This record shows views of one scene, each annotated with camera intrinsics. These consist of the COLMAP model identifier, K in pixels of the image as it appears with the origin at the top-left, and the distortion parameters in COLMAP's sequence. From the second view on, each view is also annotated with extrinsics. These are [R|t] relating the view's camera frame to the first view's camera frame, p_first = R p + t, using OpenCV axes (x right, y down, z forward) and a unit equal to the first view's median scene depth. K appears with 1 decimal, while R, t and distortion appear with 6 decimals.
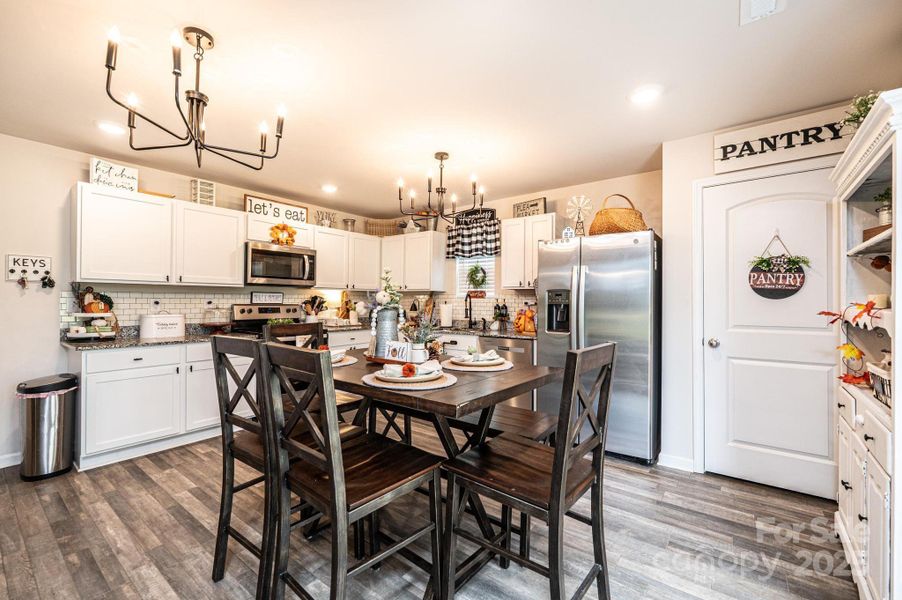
lens RADIAL K [[382.8, 0, 450.0], [0, 382.8, 300.4], [0, 0, 1]] dist [0.001436, -0.000438]
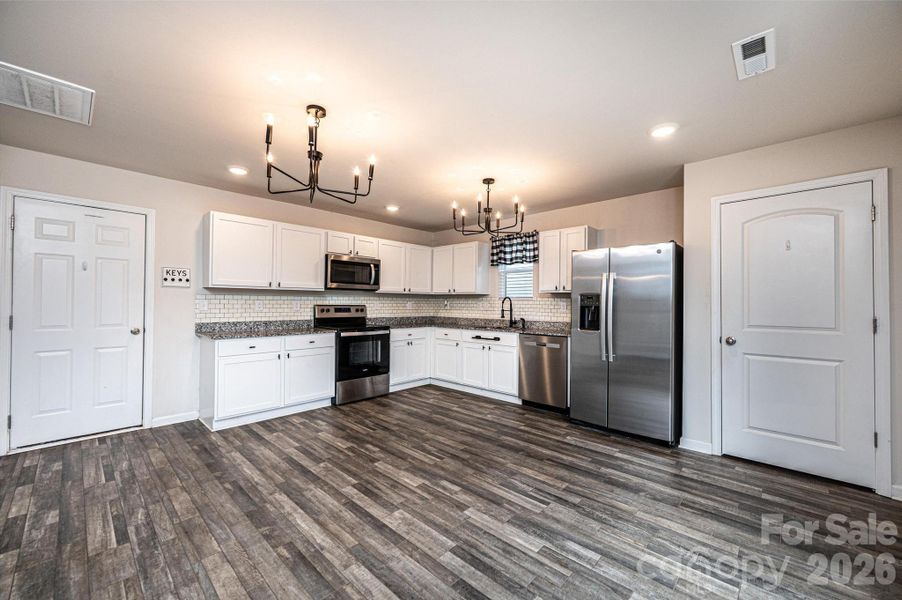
lens RADIAL K [[349.4, 0, 452.8], [0, 349.4, 301.7], [0, 0, 1]] dist [-0.009049, 0.000146]
pose [[0.994367, 0.002717, -0.105961, -0.017908], [-0.002779, 0.999996, -0.000436, -0.001251], [0.105959, 0.000728, 0.994370, -0.098742]]
